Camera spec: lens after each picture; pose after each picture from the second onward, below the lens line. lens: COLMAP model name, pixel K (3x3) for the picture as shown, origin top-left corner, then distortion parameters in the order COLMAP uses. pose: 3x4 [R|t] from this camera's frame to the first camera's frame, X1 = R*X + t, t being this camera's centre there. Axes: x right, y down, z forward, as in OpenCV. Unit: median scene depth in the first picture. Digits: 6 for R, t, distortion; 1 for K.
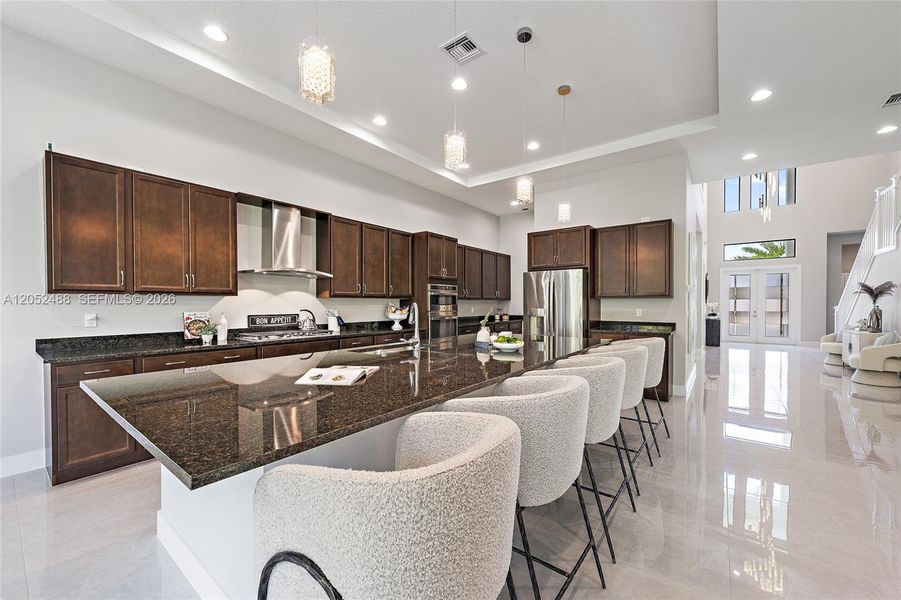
lens RADIAL K [[350.6, 0, 454.5], [0, 350.6, 304.8], [0, 0, 1]] dist [-0.000571, 0.000251]
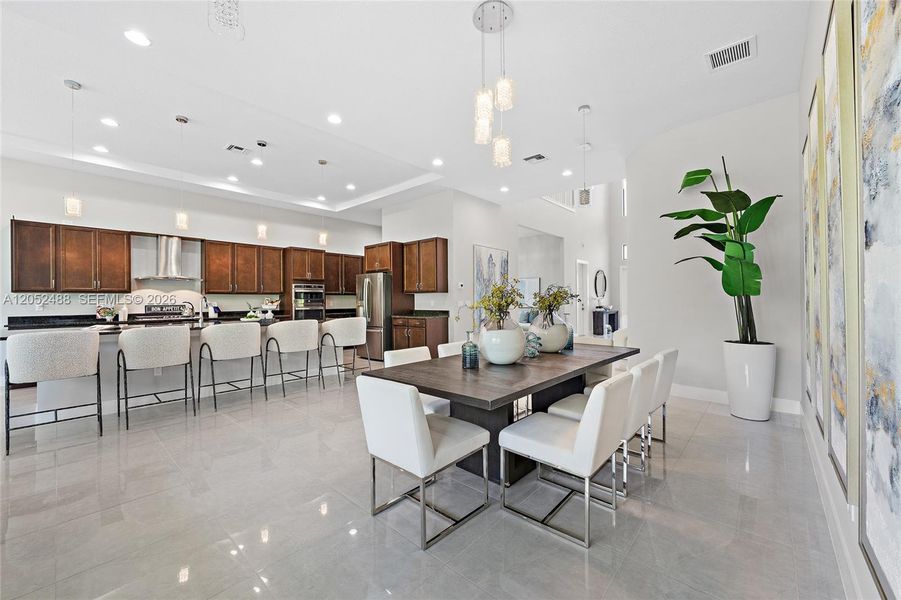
lens RADIAL K [[350.6, 0, 453.1], [0, 350.6, 295.9], [0, 0, 1]] dist [-0.000571, 0.000251]
pose [[0.996303, -0.008385, -0.085497, 0.898214], [0.006837, 0.999808, -0.018378, 0.024362], [0.085635, 0.017726, 0.996169, -0.450222]]
